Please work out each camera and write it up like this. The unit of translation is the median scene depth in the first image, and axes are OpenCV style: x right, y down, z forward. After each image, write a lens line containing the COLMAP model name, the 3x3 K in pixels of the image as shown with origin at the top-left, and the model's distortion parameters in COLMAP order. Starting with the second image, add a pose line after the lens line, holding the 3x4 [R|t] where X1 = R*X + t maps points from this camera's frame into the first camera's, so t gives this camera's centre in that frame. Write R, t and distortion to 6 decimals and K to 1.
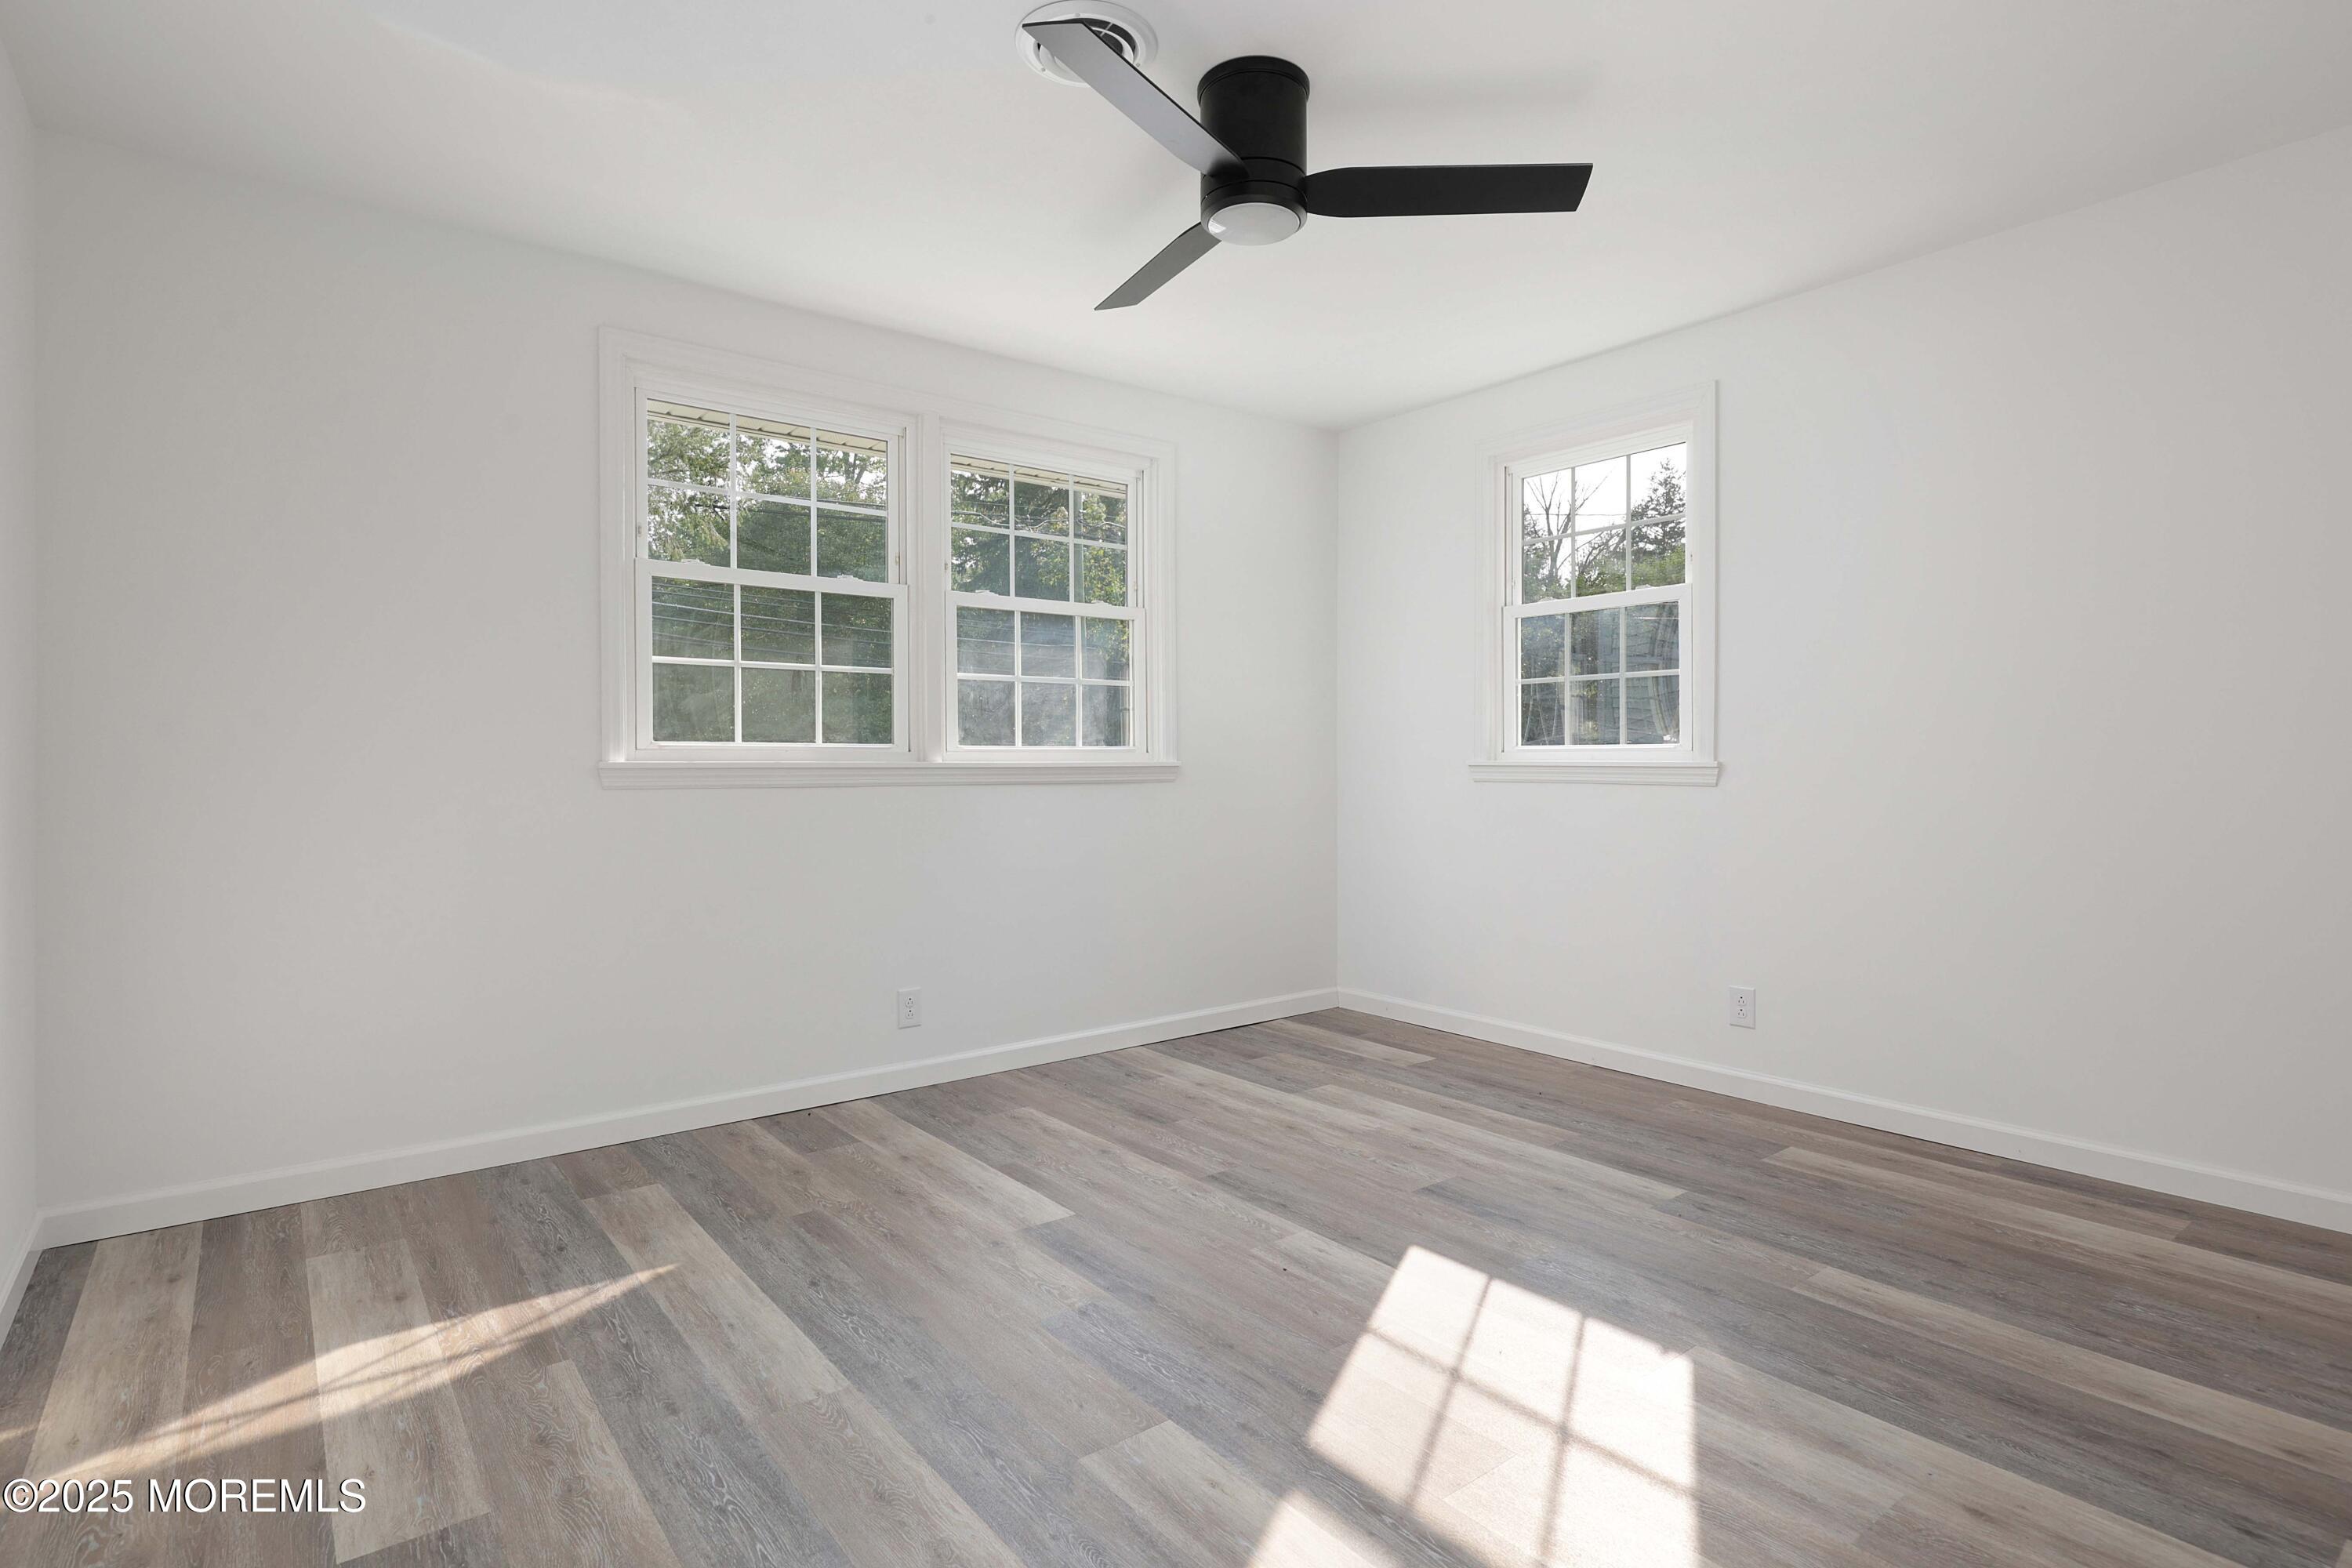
lens RADIAL K [[1165.5, 0, 1181.2], [0, 1165.5, 779.5], [0, 0, 1]] dist [0.002431, 0.000151]
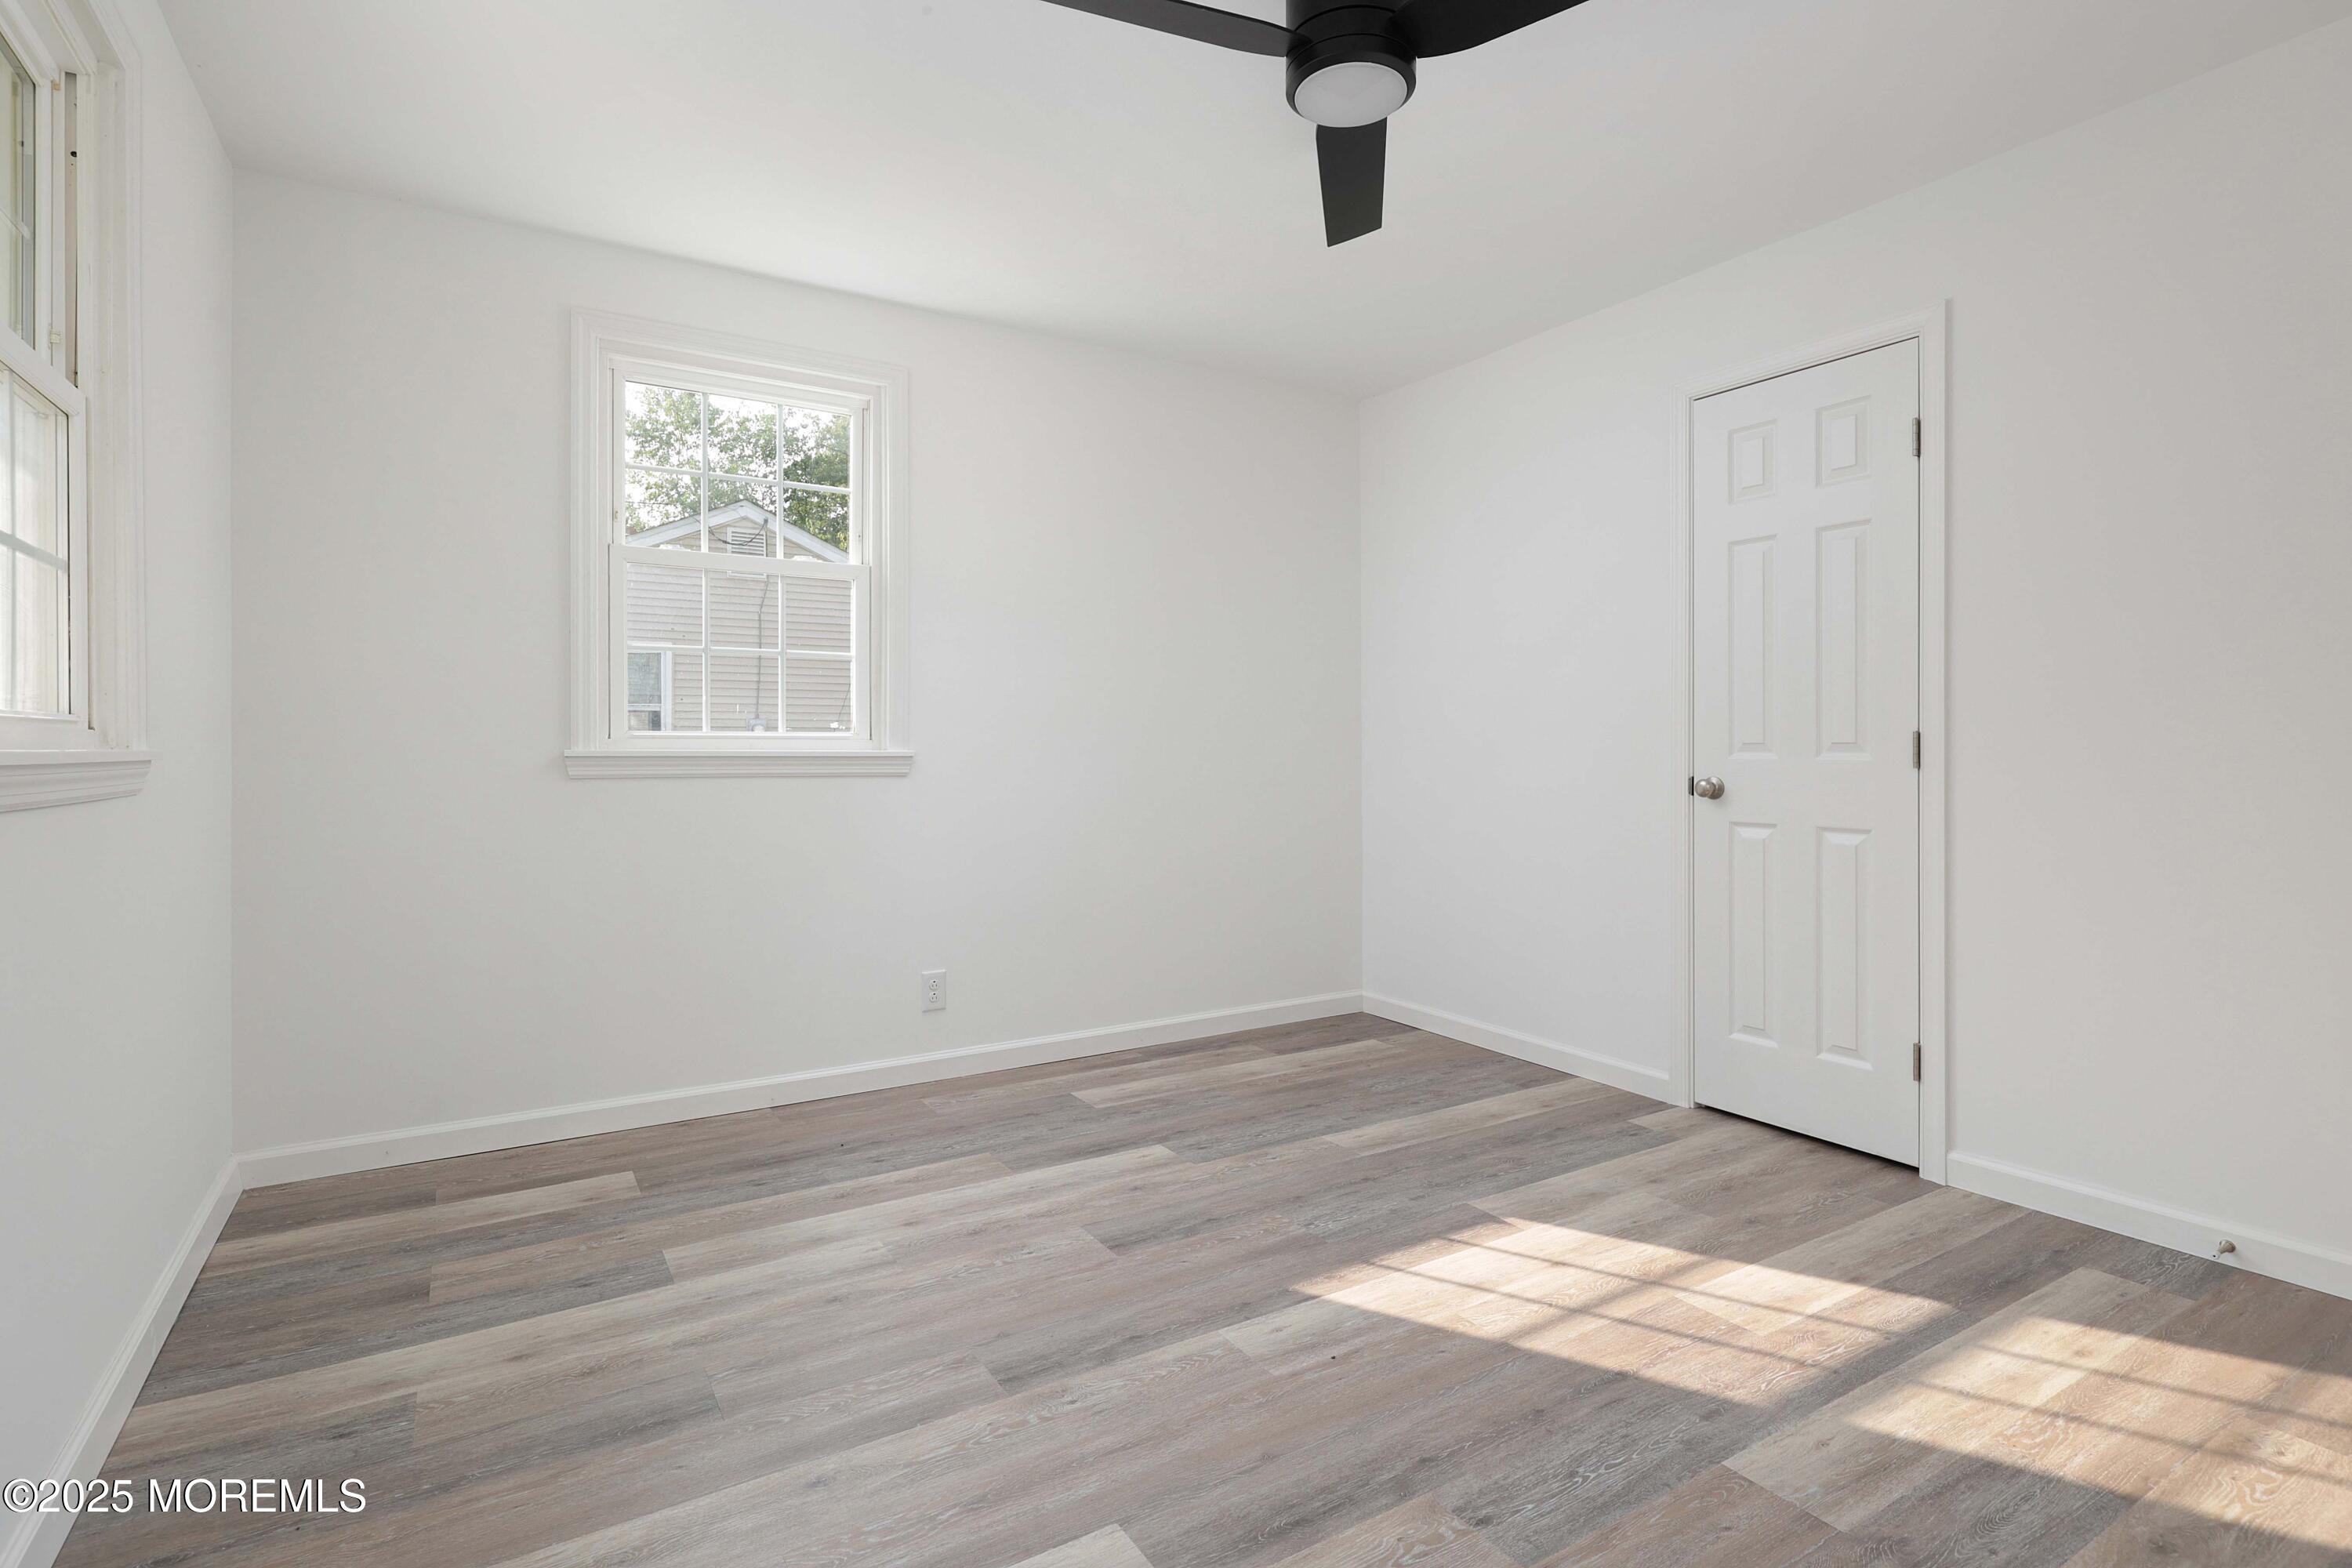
lens RADIAL K [[1208.4, 0, 1184.9], [0, 1208.4, 768.1], [0, 0, 1]] dist [0.005656, 0.000516]
pose [[0.092903, -0.012167, 0.995601, -0.601110], [0.017571, 0.999790, 0.010578, 0.006661], [-0.995520, 0.016511, 0.093097, 0.830079]]
